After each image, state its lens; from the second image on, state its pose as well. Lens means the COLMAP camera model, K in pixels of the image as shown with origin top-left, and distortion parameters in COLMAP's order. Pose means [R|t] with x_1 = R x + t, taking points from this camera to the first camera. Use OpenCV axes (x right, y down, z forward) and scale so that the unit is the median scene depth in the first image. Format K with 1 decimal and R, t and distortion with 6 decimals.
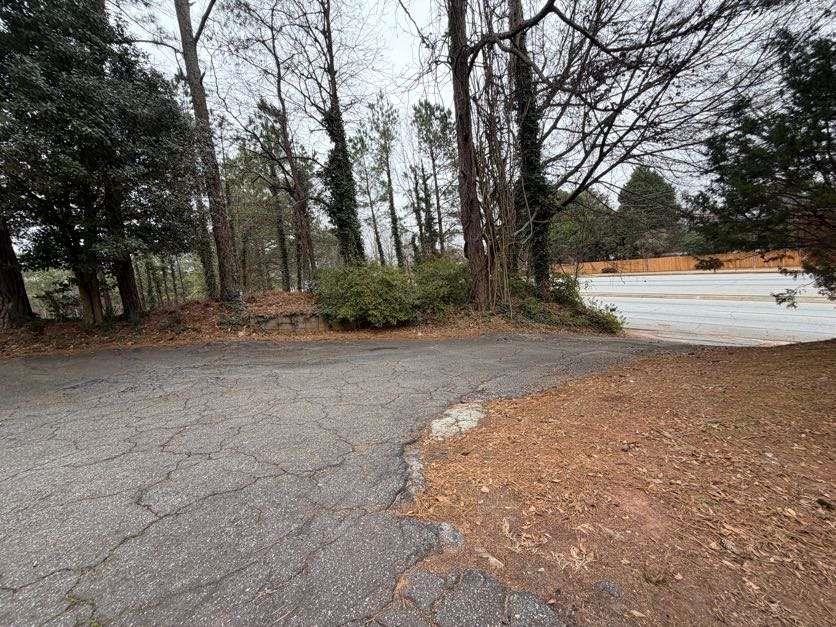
lens RADIAL K [[331.0, 0, 414.8], [0, 331.0, 314.0], [0, 0, 1]] dist [-0.000770, -0.000212]
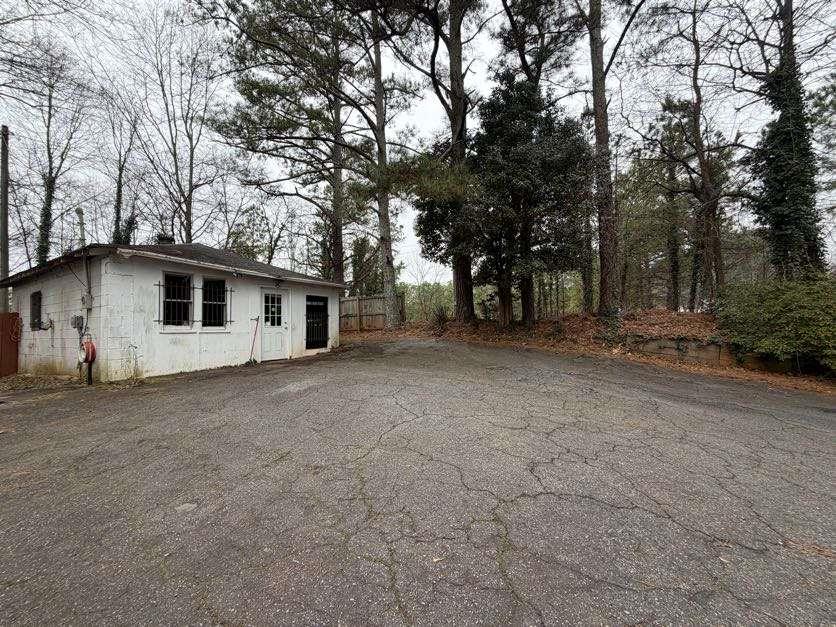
lens RADIAL K [[331.0, 0, 414.8], [0, 331.0, 314.0], [0, 0, 1]] dist [-0.000770, -0.000212]
pose [[0.517869, 0.072310, -0.852399, -0.008685], [-0.111984, 0.993577, 0.016251, 0.001732], [0.848099, 0.087040, 0.522640, -0.017160]]
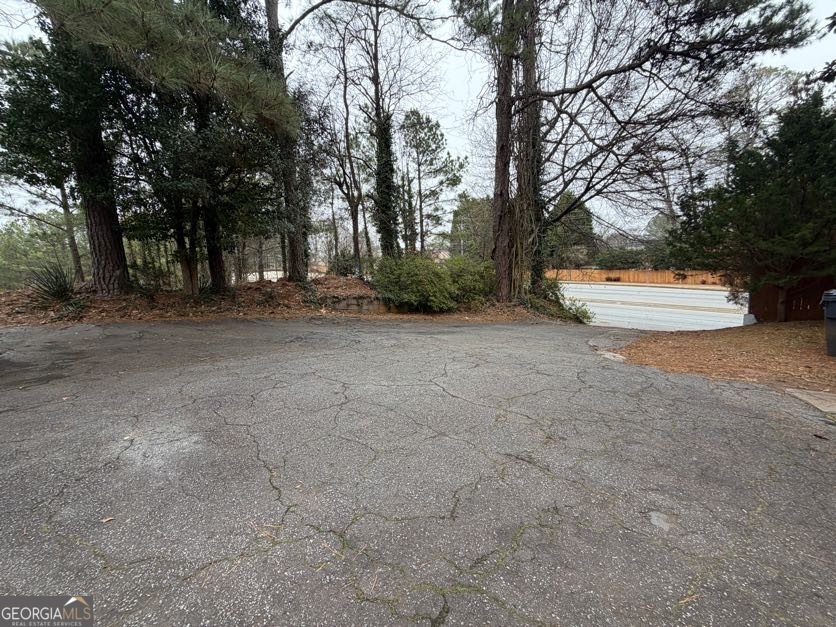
lens RADIAL K [[331.0, 0, 414.8], [0, 331.0, 314.0], [0, 0, 1]] dist [-0.000770, -0.000212]
pose [[0.974693, 0.040703, 0.219809, -0.441693], [-0.042761, 0.999075, 0.004608, 0.047611], [-0.219418, -0.013891, 0.975532, -0.161929]]
